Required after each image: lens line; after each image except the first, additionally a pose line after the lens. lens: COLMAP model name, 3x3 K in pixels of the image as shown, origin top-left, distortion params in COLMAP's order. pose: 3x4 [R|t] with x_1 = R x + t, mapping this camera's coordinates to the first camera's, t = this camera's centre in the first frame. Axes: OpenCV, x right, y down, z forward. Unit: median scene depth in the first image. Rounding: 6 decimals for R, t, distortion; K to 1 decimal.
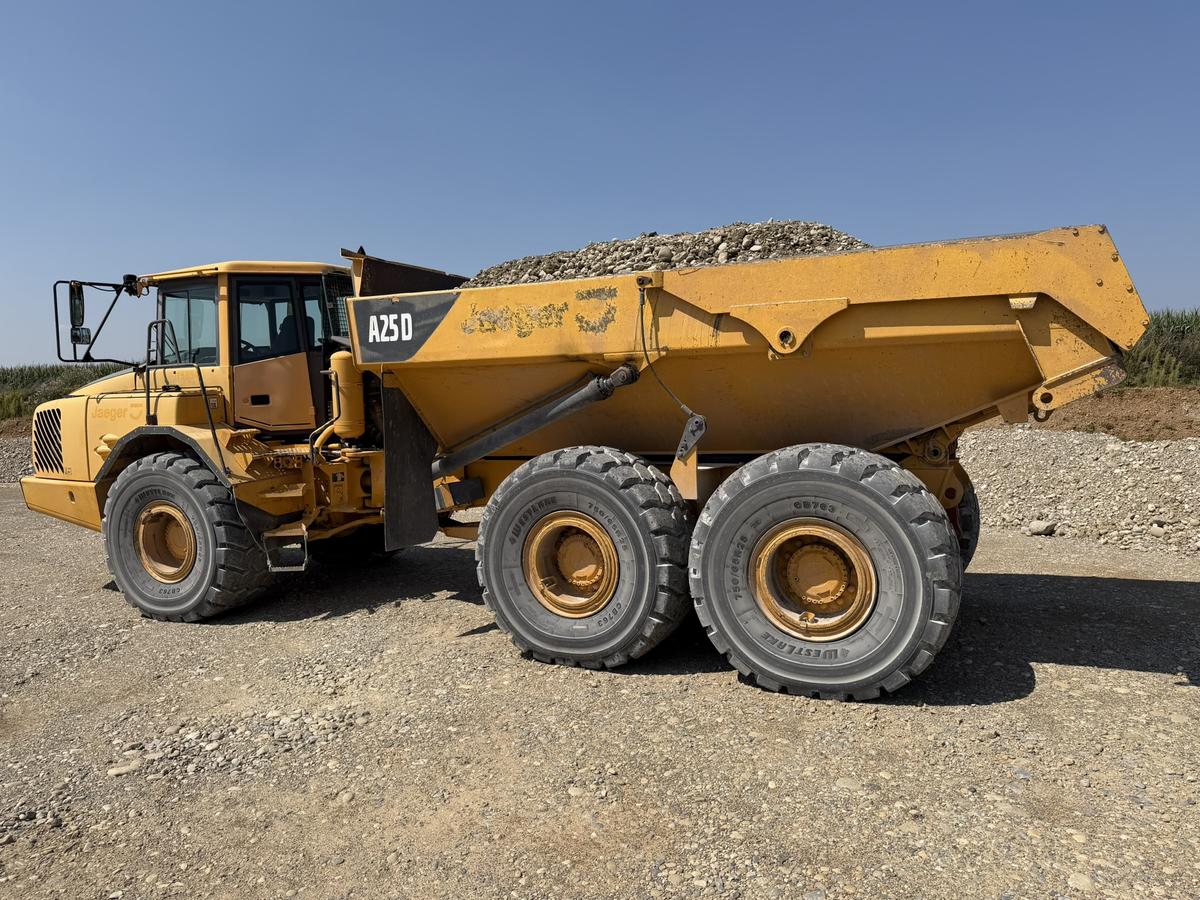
lens RADIAL K [[818.2, 0, 603.8], [0, 818.2, 451.8], [0, 0, 1]] dist [0.170257, -0.283603]
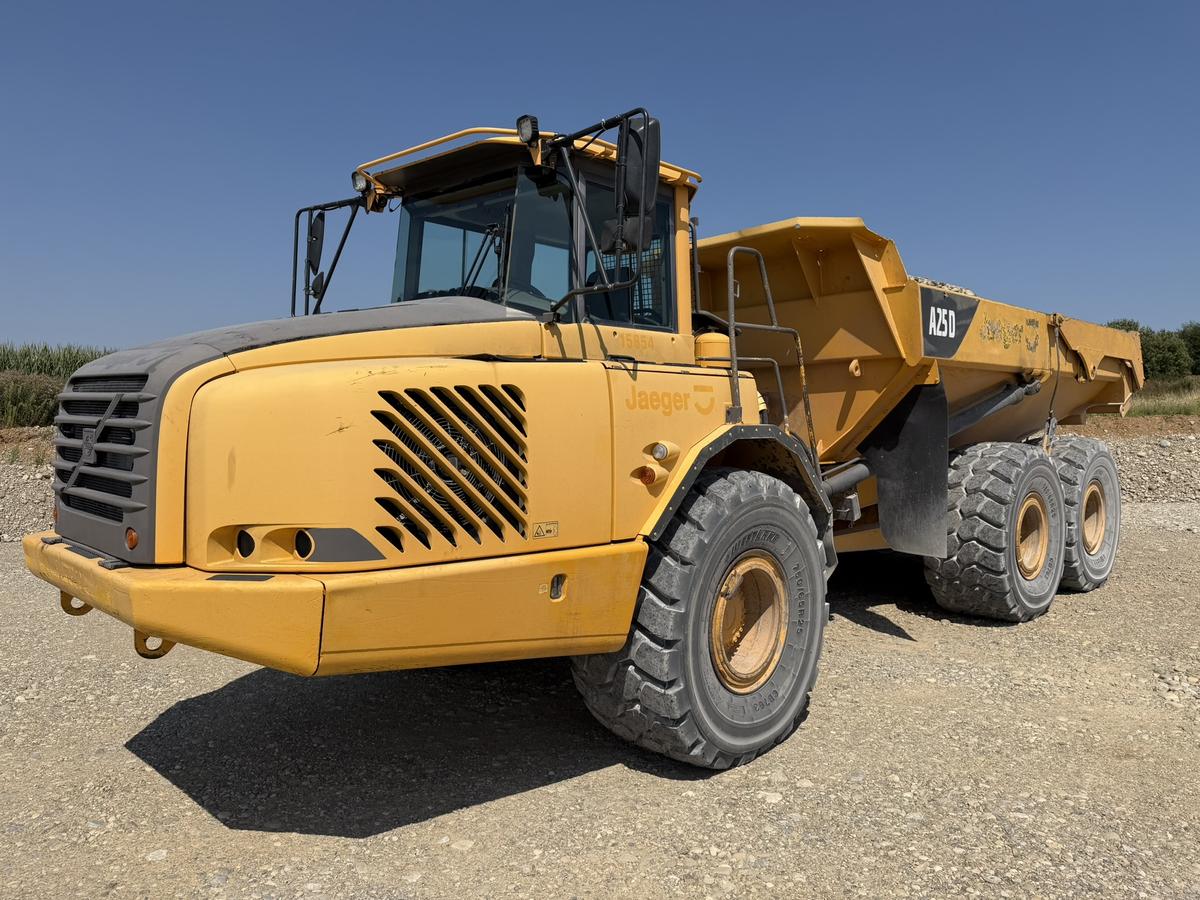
lens RADIAL K [[826.7, 0, 605.0], [0, 826.7, 448.3], [0, 0, 1]] dist [0.115693, -0.150091]
pose [[0.341632, -0.007160, 0.939807, -1.418355], [0.061045, 0.998028, -0.014587, -0.015155], [-0.937849, 0.062354, 0.341395, 1.133852]]
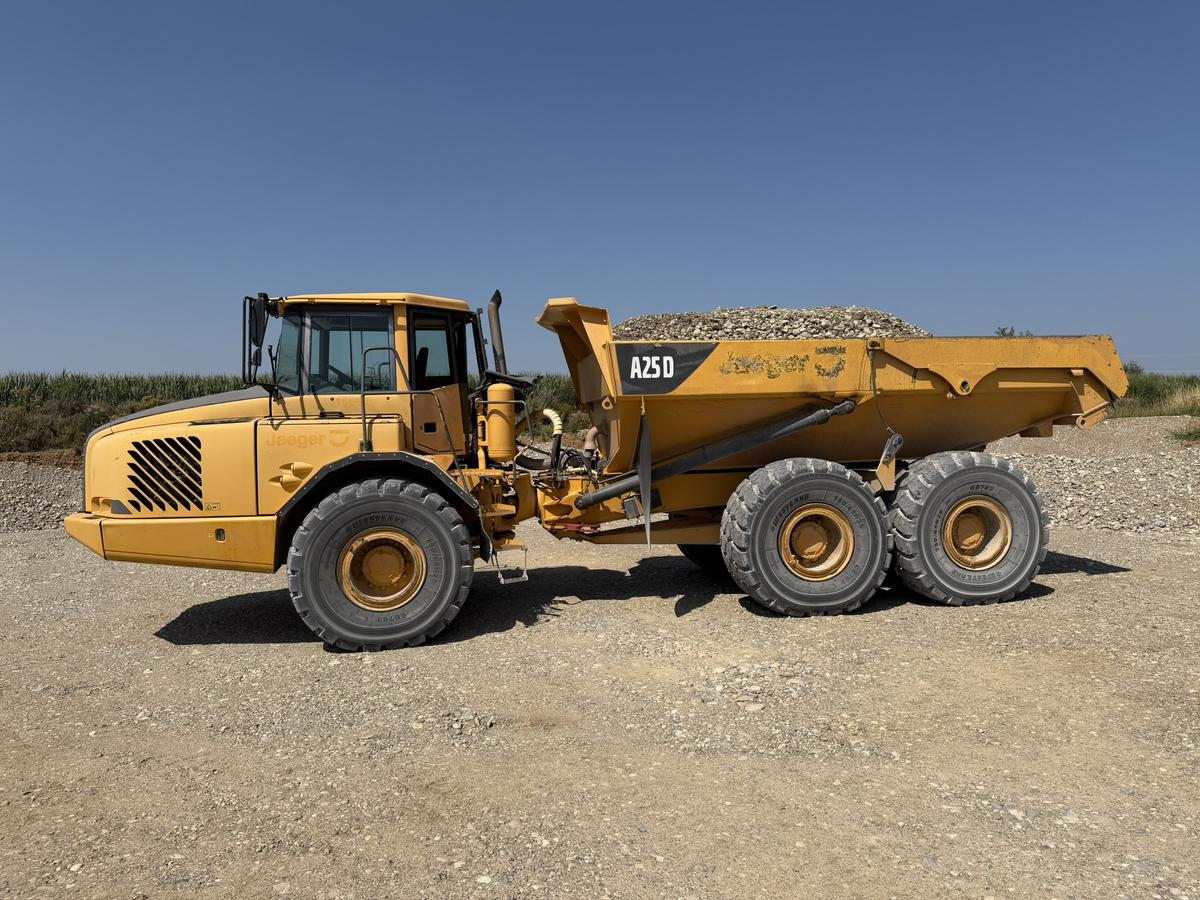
lens RADIAL K [[818.2, 0, 603.8], [0, 818.2, 451.8], [0, 0, 1]] dist [0.170257, -0.283603]
pose [[0.820643, -0.011933, 0.571317, -1.106857], [0.041696, 0.998367, -0.039039, 0.023363], [-0.569919, 0.055859, 0.819800, 0.047778]]
